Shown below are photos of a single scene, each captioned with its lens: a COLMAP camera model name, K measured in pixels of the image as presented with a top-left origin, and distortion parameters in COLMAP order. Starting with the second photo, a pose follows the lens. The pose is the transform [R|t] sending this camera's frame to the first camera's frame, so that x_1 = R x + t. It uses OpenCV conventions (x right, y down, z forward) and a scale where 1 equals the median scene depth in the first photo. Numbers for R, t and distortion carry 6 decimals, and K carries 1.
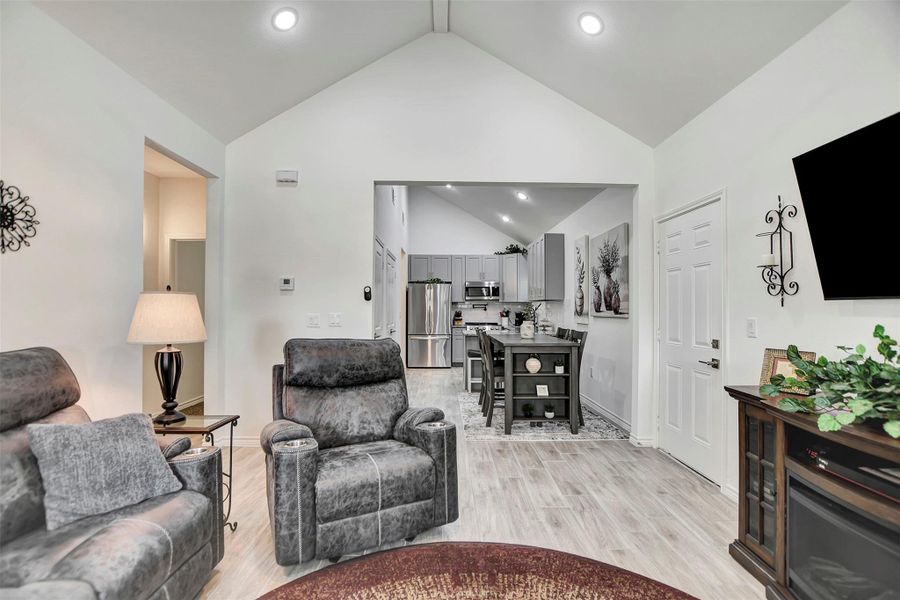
lens RADIAL K [[409.5, 0, 454.1], [0, 409.5, 301.9], [0, 0, 1]] dist [-0.029887, 0.002344]
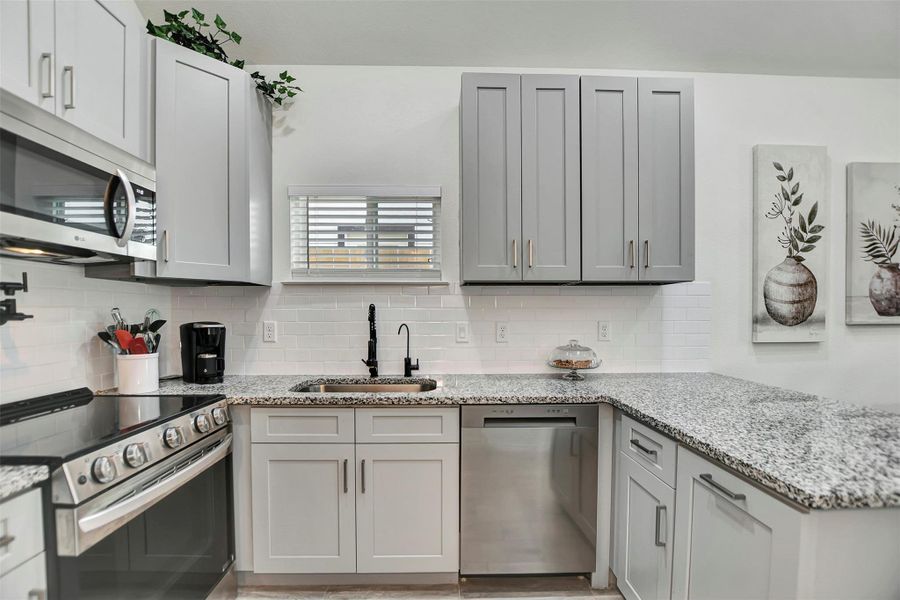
lens RADIAL K [[409.5, 0, 450.3], [0, 409.5, 320.0], [0, 0, 1]] dist [-0.029887, 0.002344]
pose [[-0.001447, -0.023645, 0.999719, -0.164684], [-0.014145, 0.999621, 0.023622, 0.032387], [-0.999899, -0.014107, -0.001781, 1.887142]]
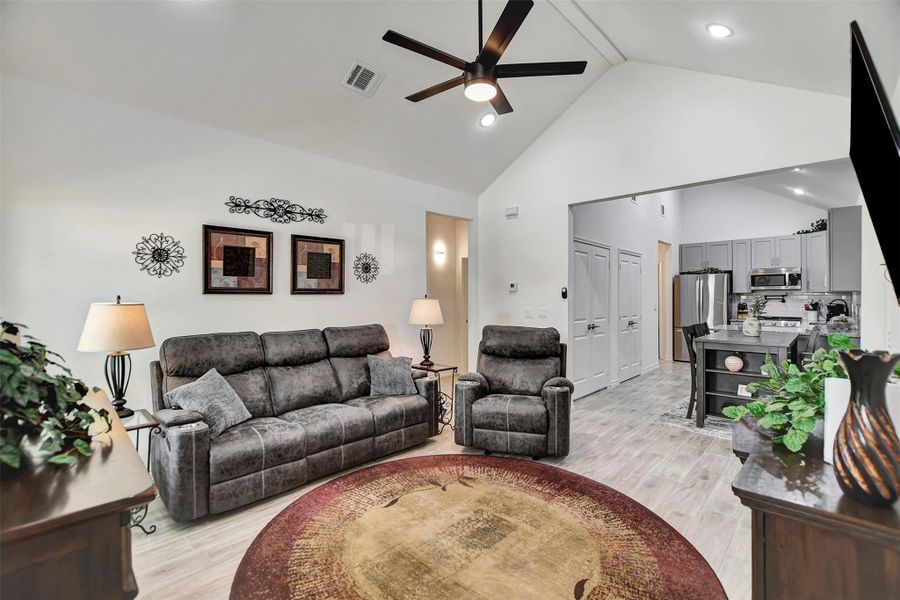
lens RADIAL K [[409.5, 0, 441.3], [0, 409.5, 296.7], [0, 0, 1]] dist [-0.029887, 0.002344]
pose [[0.697461, -0.006896, -0.716590, 0.398836], [0.019304, 0.999772, 0.009168, -0.025809], [0.716363, -0.020227, 0.697435, -0.166576]]
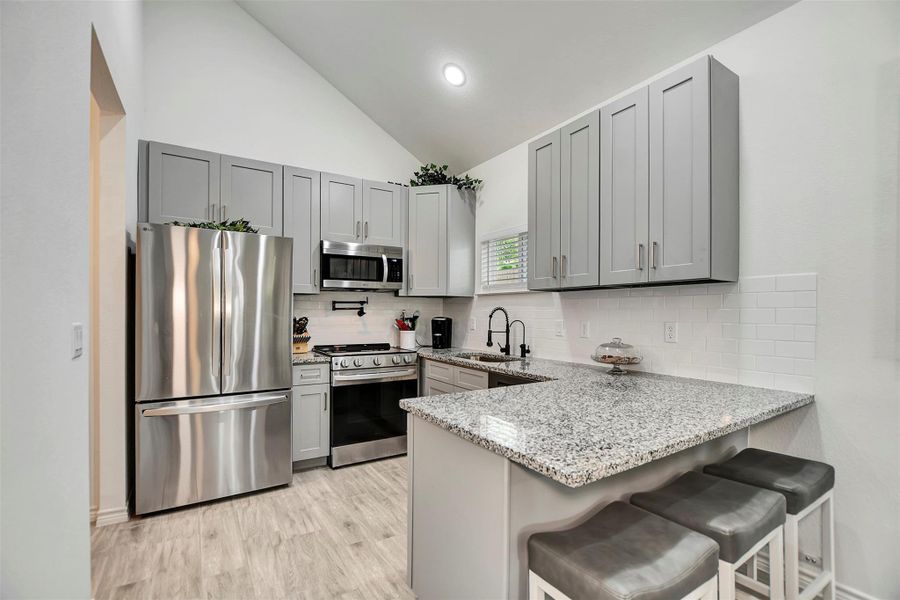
lens RADIAL K [[409.5, 0, 453.6], [0, 409.5, 309.2], [0, 0, 1]] dist [-0.029887, 0.002344]
pose [[0.858277, 0.000779, 0.513186, -0.135665], [-0.006420, 0.999937, 0.009220, 0.023113], [-0.513147, -0.011208, 0.858228, 1.326231]]
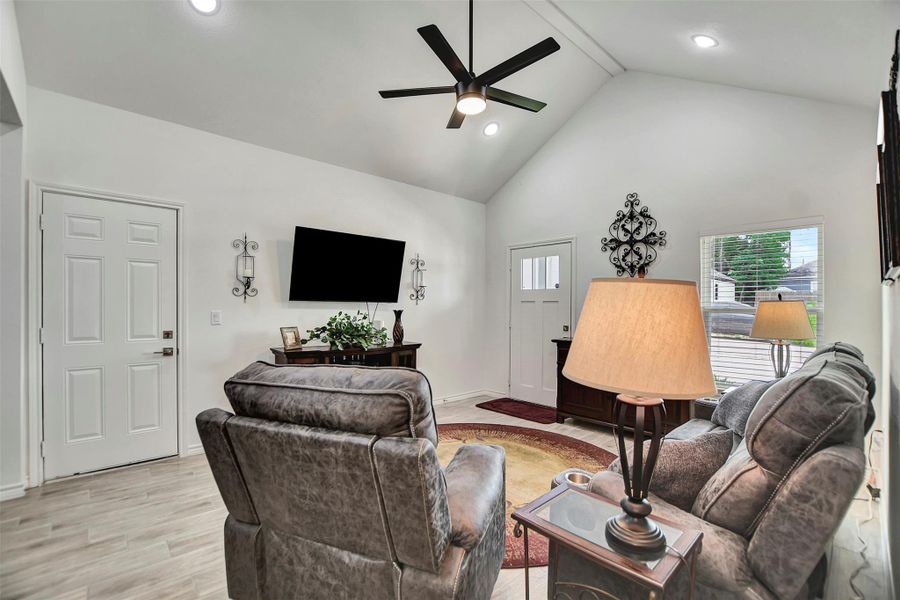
lens RADIAL K [[409.5, 0, 447.3], [0, 409.5, 301.6], [0, 0, 1]] dist [-0.029887, 0.002344]
pose [[-0.666151, 0.000128, 0.745817, -0.510319], [-0.023265, 0.999510, -0.020952, 0.011464], [-0.745454, -0.031308, -0.665821, 0.825043]]
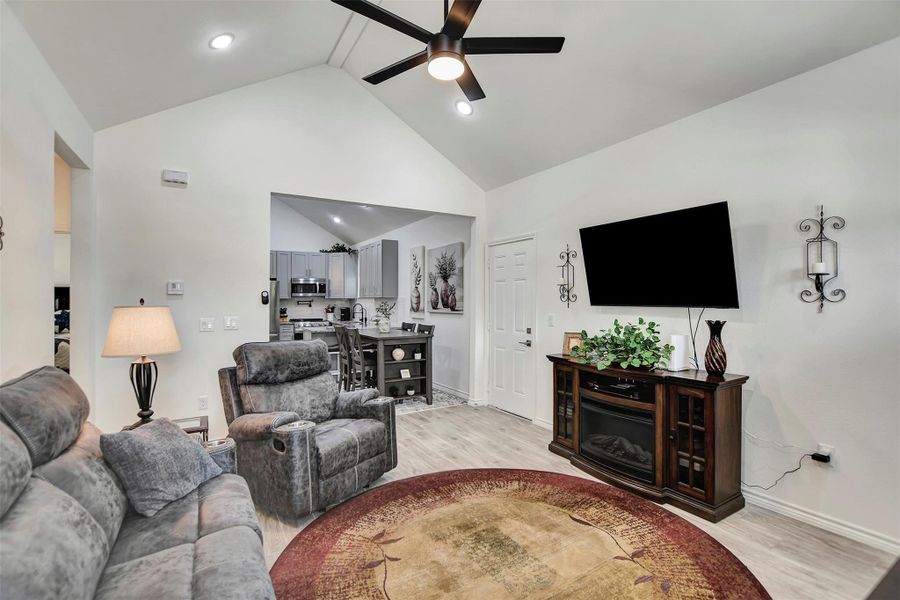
lens RADIAL K [[409.5, 0, 466.8], [0, 409.5, 307.5], [0, 0, 1]] dist [-0.029887, 0.002344]
pose [[0.852637, -0.016465, 0.522244, -0.276294], [-0.001756, 0.999407, 0.034375, -0.028514], [-0.522500, -0.030227, 0.852103, -0.161312]]
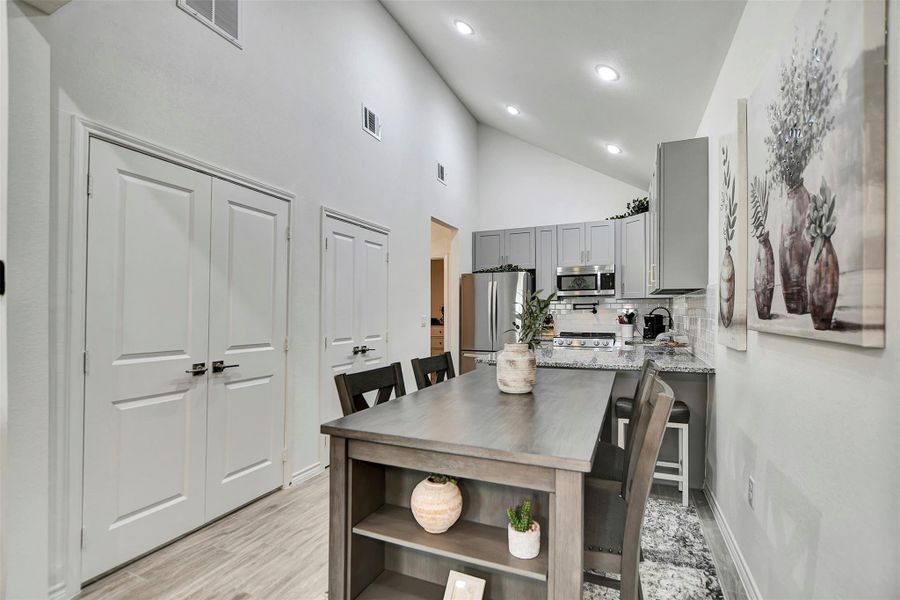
lens RADIAL K [[409.5, 0, 442.8], [0, 409.5, 320.0], [0, 0, 1]] dist [-0.029887, 0.002344]
pose [[0.896042, -0.000741, -0.443968, 0.328617], [0.018000, 0.999237, 0.034661, 0.014088], [0.443604, -0.039049, 0.895372, 0.753902]]
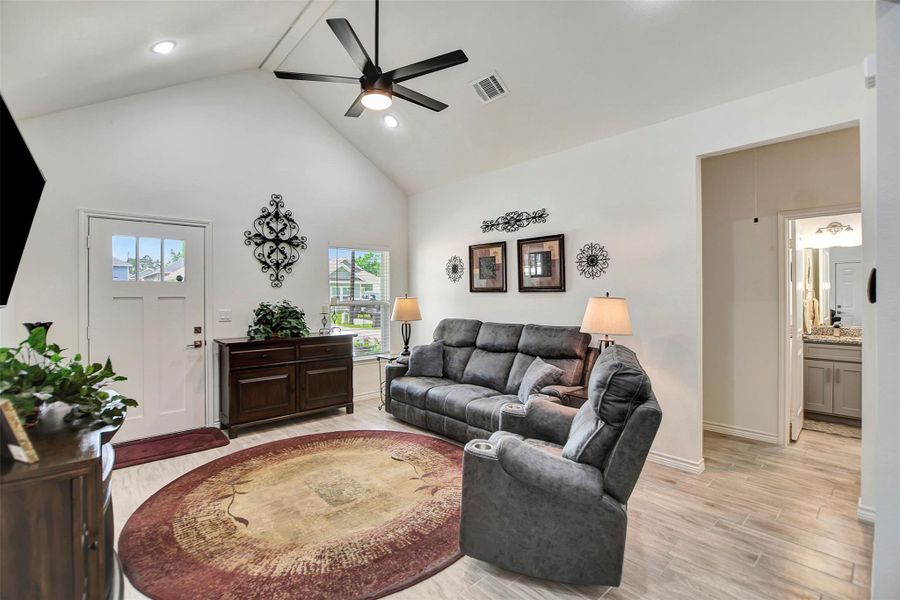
lens RADIAL K [[409.5, 0, 437.1], [0, 409.5, 297.9], [0, 0, 1]] dist [-0.029887, 0.002344]
pose [[-0.775624, 0.002752, -0.631189, 0.331882], [0.009038, 0.999936, -0.006746, -0.010078], [0.631131, -0.010937, -0.775599, 0.904150]]
